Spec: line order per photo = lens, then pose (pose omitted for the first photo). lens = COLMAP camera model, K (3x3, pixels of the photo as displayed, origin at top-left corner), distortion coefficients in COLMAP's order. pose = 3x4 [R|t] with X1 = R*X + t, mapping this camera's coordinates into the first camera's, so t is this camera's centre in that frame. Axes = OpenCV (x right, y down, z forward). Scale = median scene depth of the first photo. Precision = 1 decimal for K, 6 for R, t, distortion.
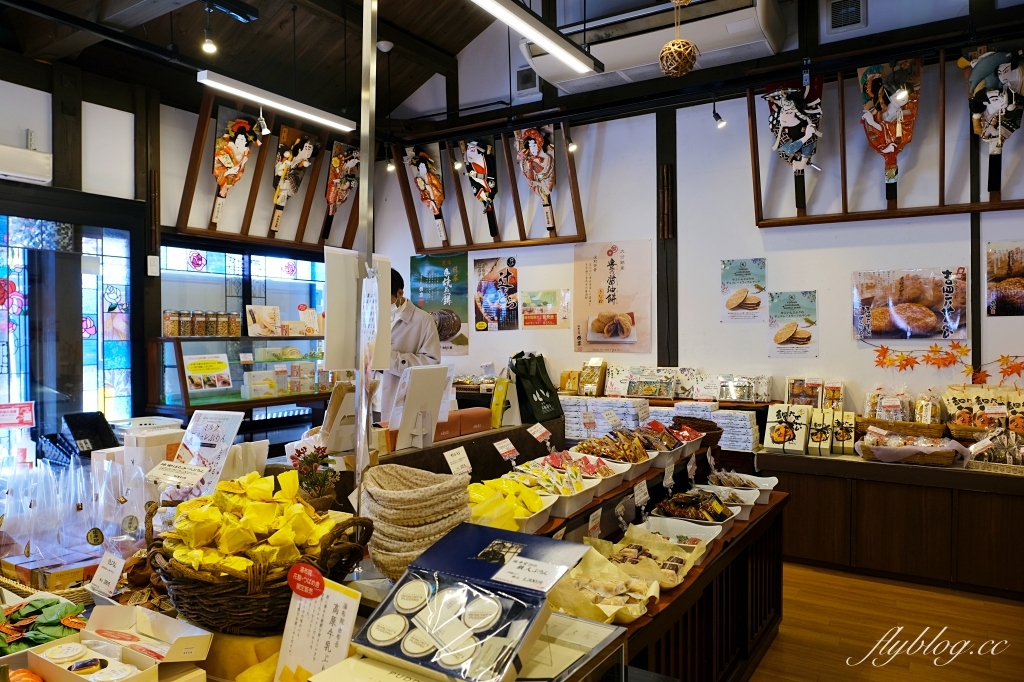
lens RADIAL K [[697.9, 0, 512.0], [0, 697.9, 341.0], [0, 0, 1]] dist [-0.039159, -0.000726]
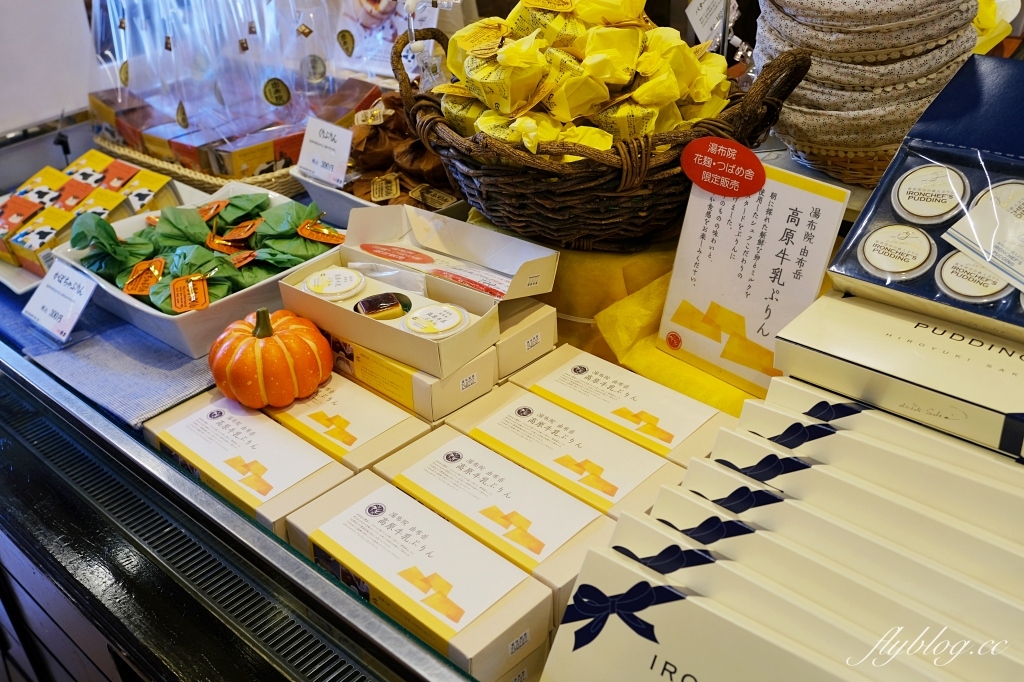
lens RADIAL K [[990.1, 0, 512.0], [0, 990.1, 341.0], [0, 0, 1]] dist [-0.004500, -0.027187]
pose [[0.985670, 0.025738, -0.166711, -0.317926], [0.065274, 0.853104, 0.517642, 0.035505], [0.155545, -0.521106, 0.839199, 0.210947]]
